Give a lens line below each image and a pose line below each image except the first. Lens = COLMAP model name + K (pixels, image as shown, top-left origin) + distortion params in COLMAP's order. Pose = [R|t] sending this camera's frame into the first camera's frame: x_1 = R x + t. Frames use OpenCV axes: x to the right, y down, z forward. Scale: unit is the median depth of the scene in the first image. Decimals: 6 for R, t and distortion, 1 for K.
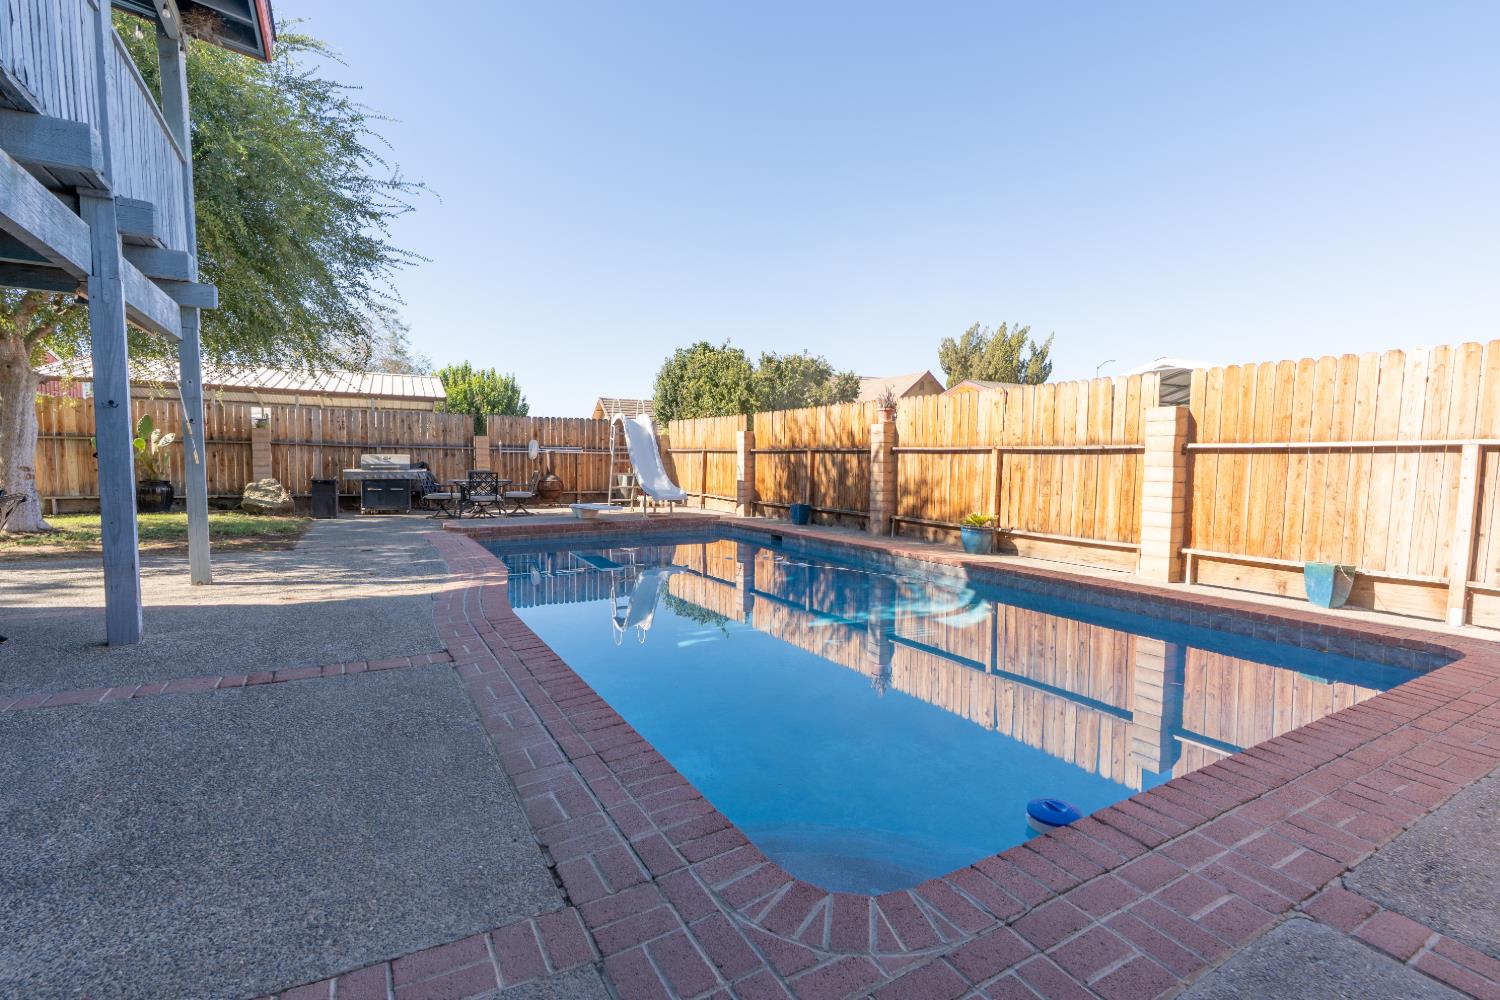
lens RADIAL K [[678.3, 0, 740.9], [0, 678.3, 502.2], [0, 0, 1]] dist [-0.003649, 0.001519]
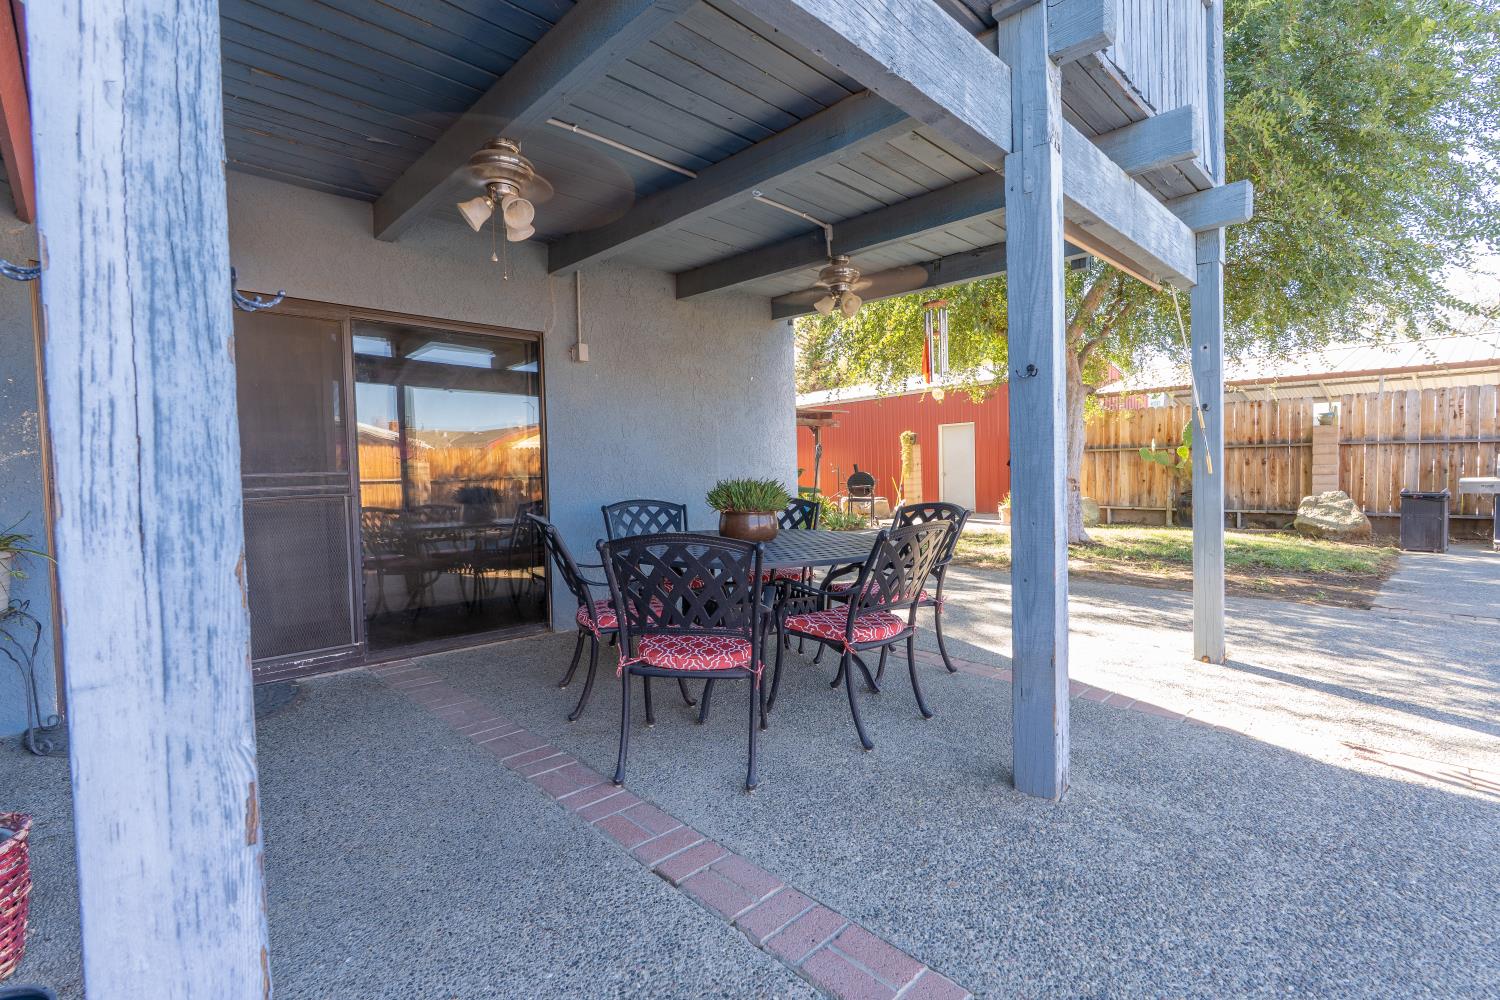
lens RADIAL K [[678.3, 0, 741.9], [0, 678.3, 499.1], [0, 0, 1]] dist [-0.003649, 0.001519]
pose [[0.239740, 0.021655, -0.970596, -0.136048], [-0.038289, 0.999184, 0.012835, -0.011284], [0.970082, 0.034086, 0.240373, 0.198208]]
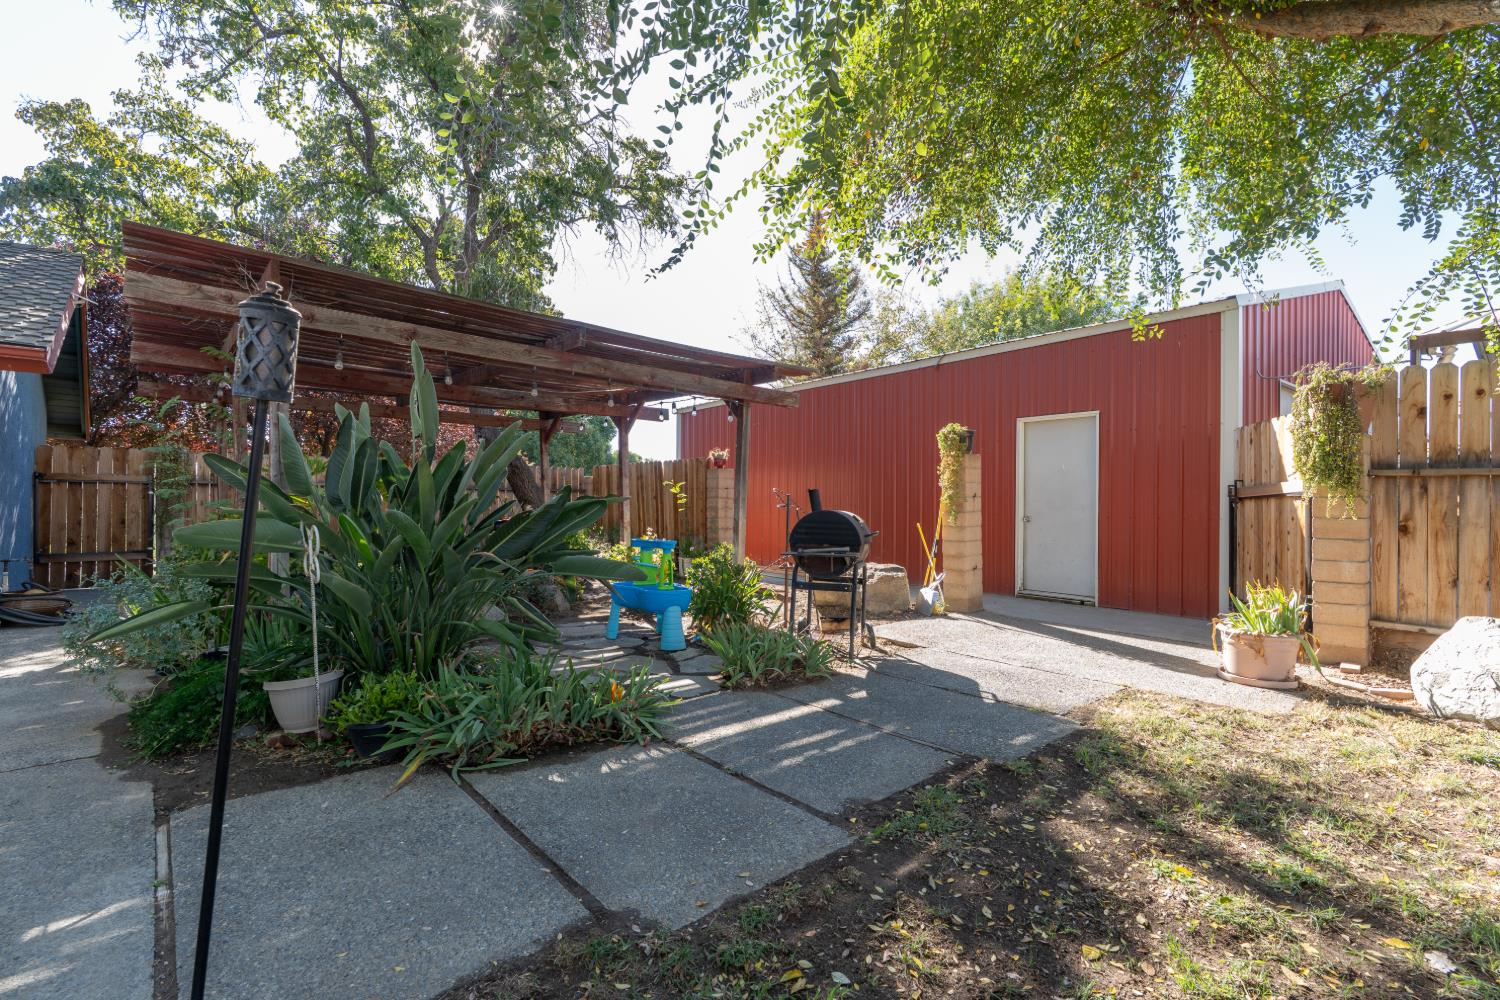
lens RADIAL K [[678.3, 0, 751.7], [0, 678.3, 505.9], [0, 0, 1]] dist [-0.003649, 0.001519]
pose [[0.208167, -0.006742, -0.978070, -0.206751], [-0.070813, 0.997248, -0.021946, -0.014387], [0.975526, 0.073829, 0.207117, 0.233956]]
